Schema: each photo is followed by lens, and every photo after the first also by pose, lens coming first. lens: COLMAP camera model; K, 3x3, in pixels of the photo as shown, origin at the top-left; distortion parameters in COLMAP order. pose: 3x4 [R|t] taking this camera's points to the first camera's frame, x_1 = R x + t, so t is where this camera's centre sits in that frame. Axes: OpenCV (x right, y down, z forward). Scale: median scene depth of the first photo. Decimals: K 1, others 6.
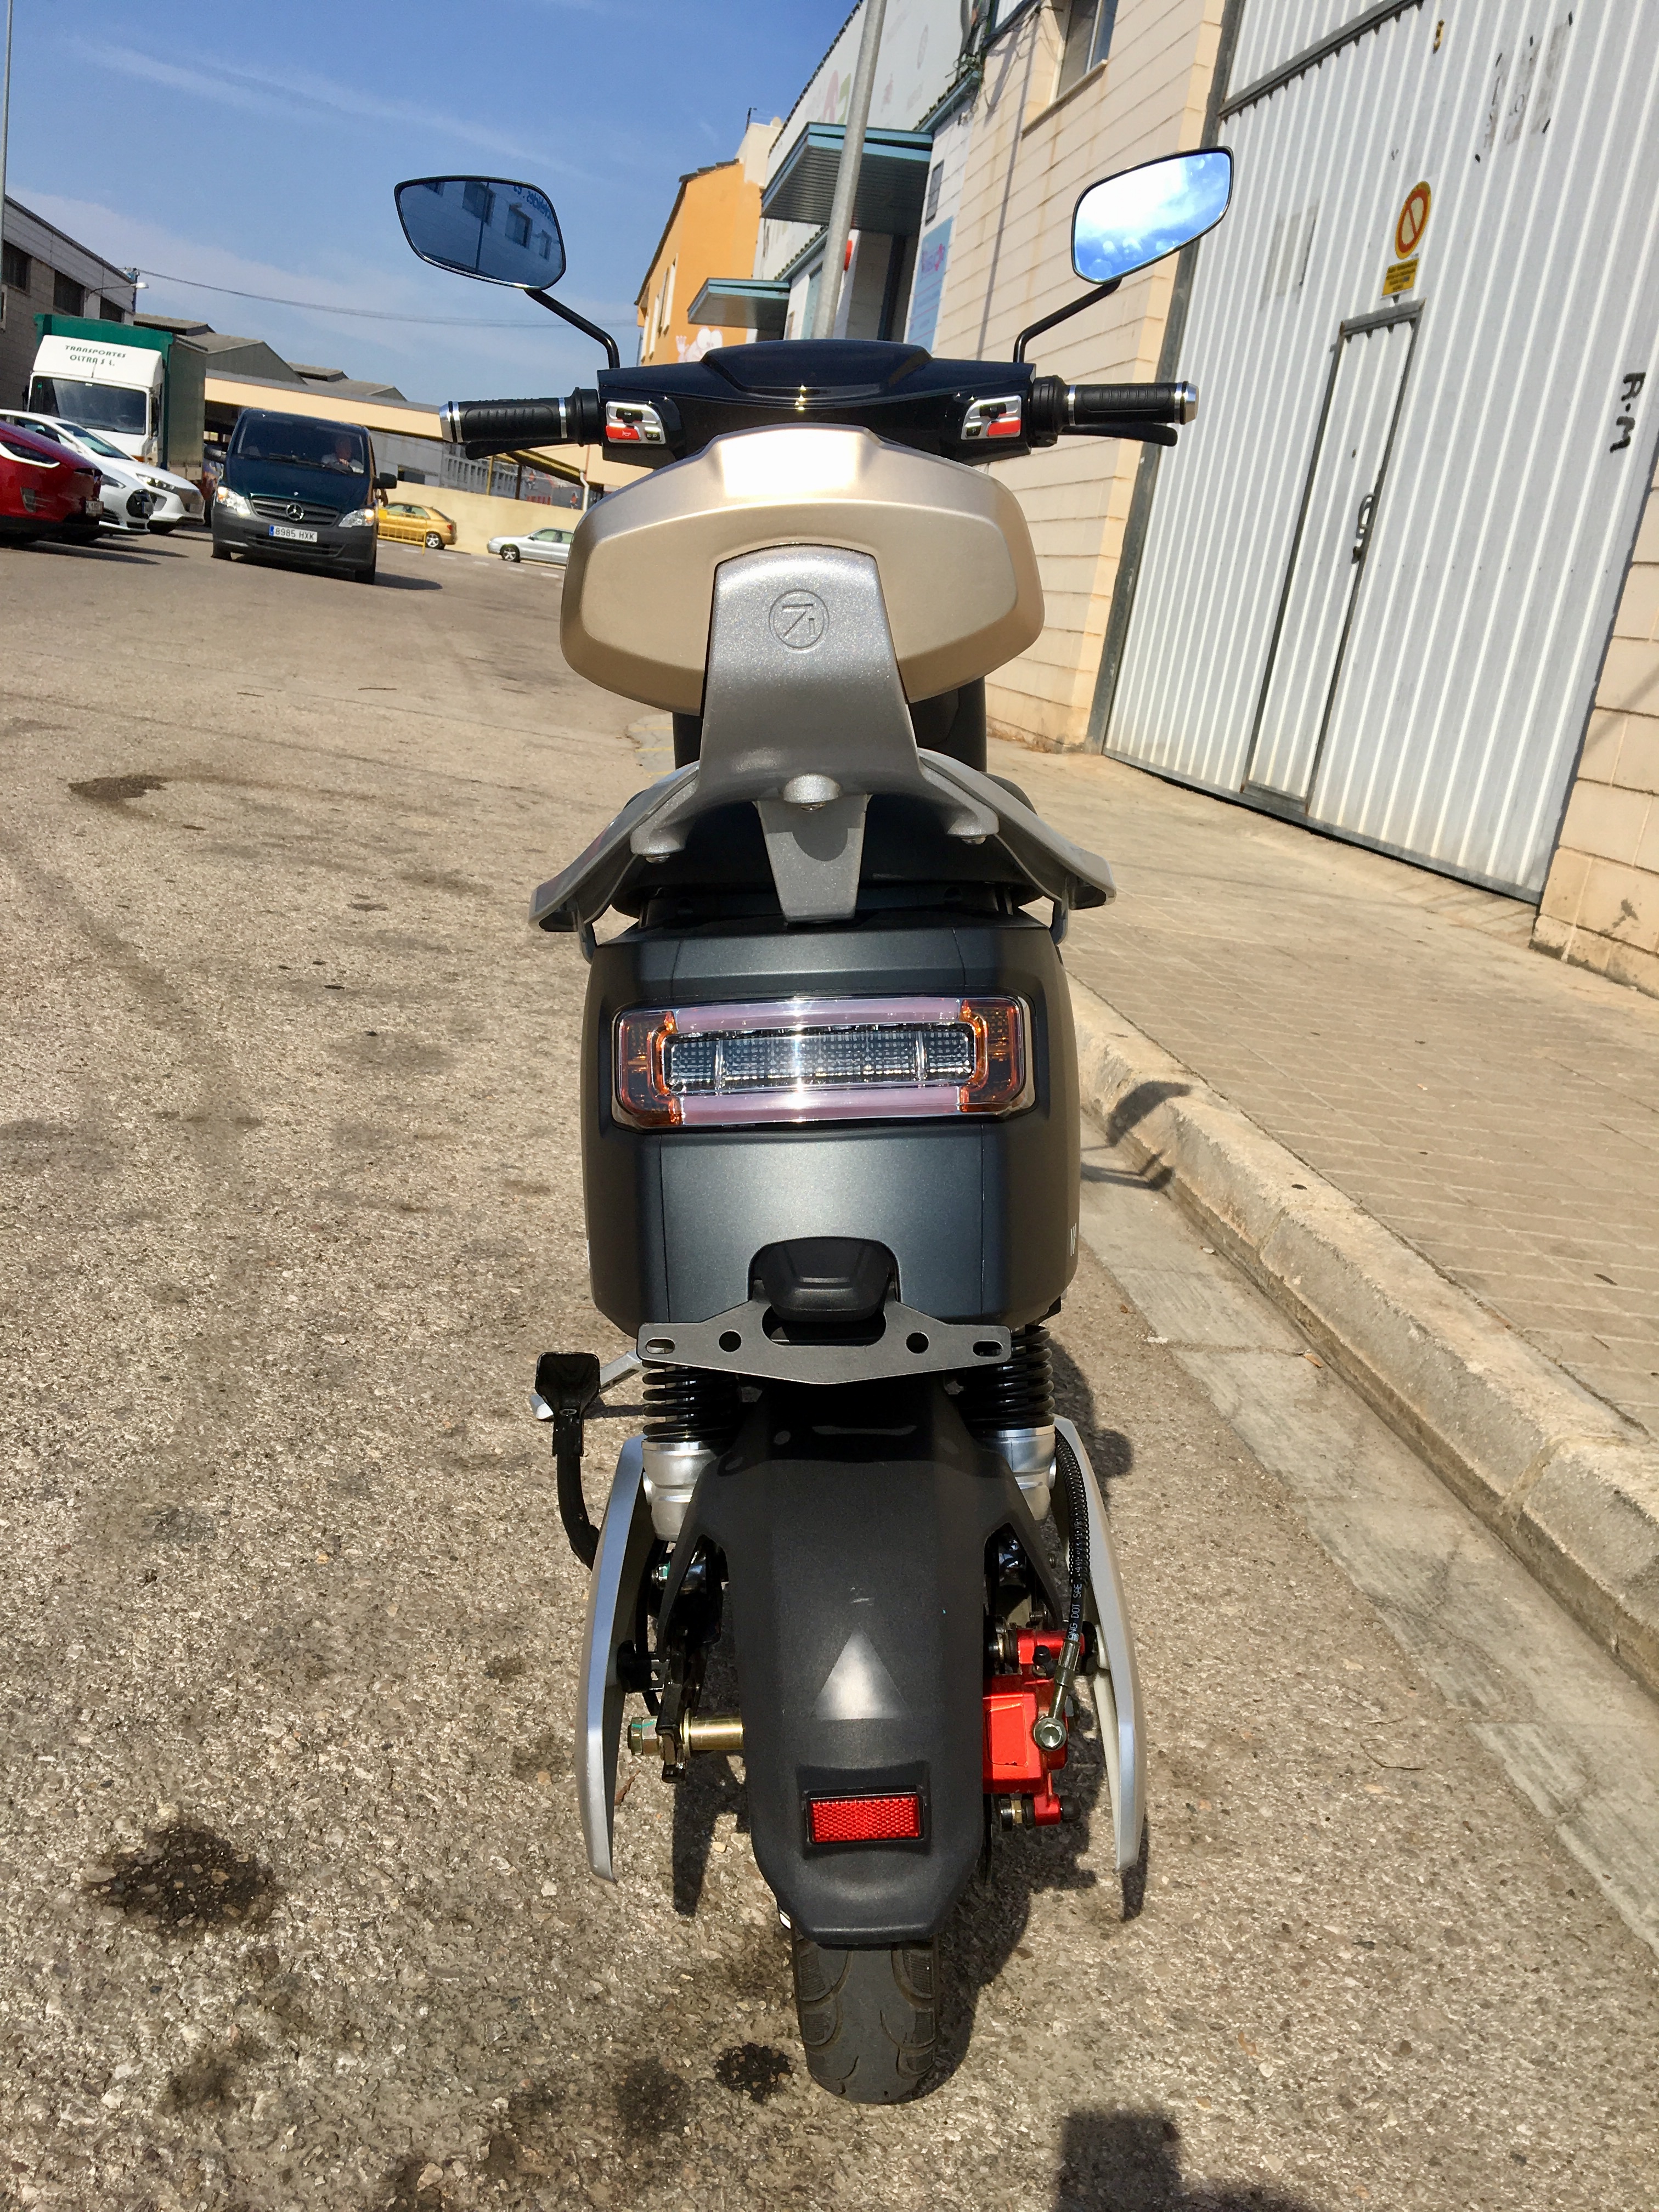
lens RADIAL K [[1930.0, 0, 829.5], [0, 1930.0, 1106.0], [0, 0, 1]] dist [0.081849, -0.096802]
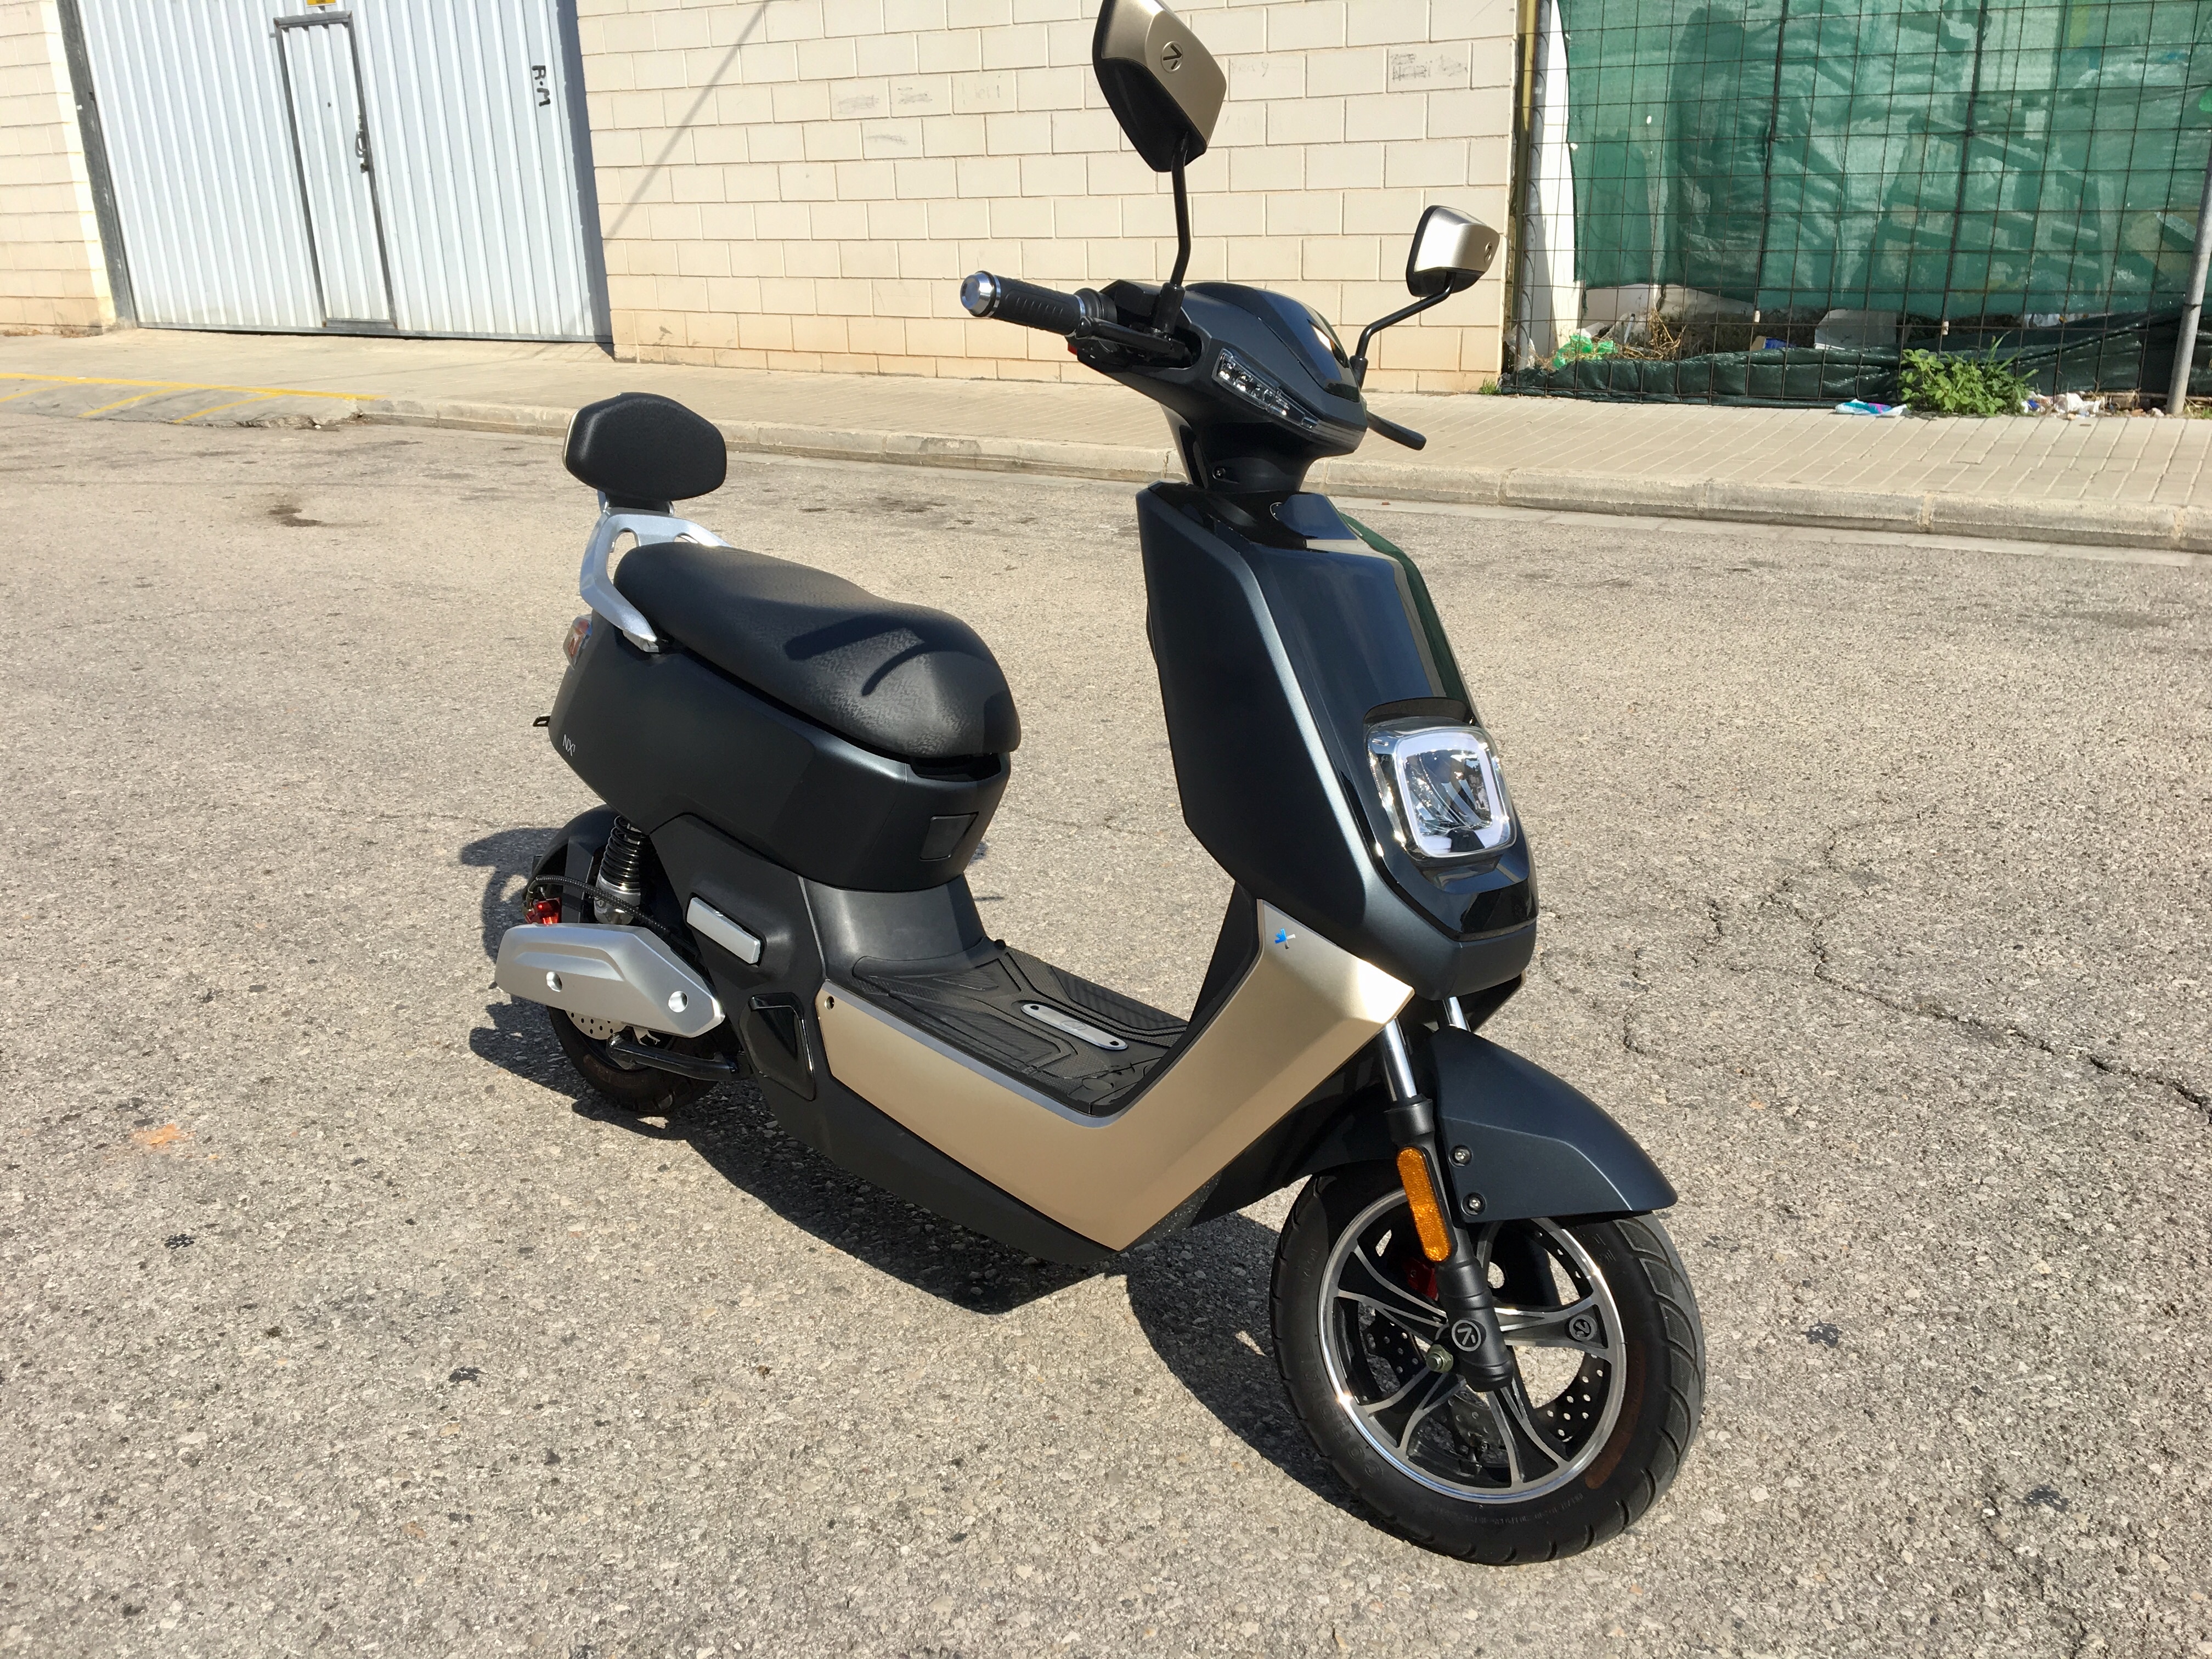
lens RADIAL K [[1930.0, 0, 1106.0], [0, 1930.0, 829.5], [0, 0, 1]] dist [0.081849, -0.096802]
pose [[0.646820, -0.403603, 0.647092, -0.619241], [0.318415, 0.913913, 0.251743, 0.012493], [-0.692990, 0.043211, 0.719651, -0.601979]]
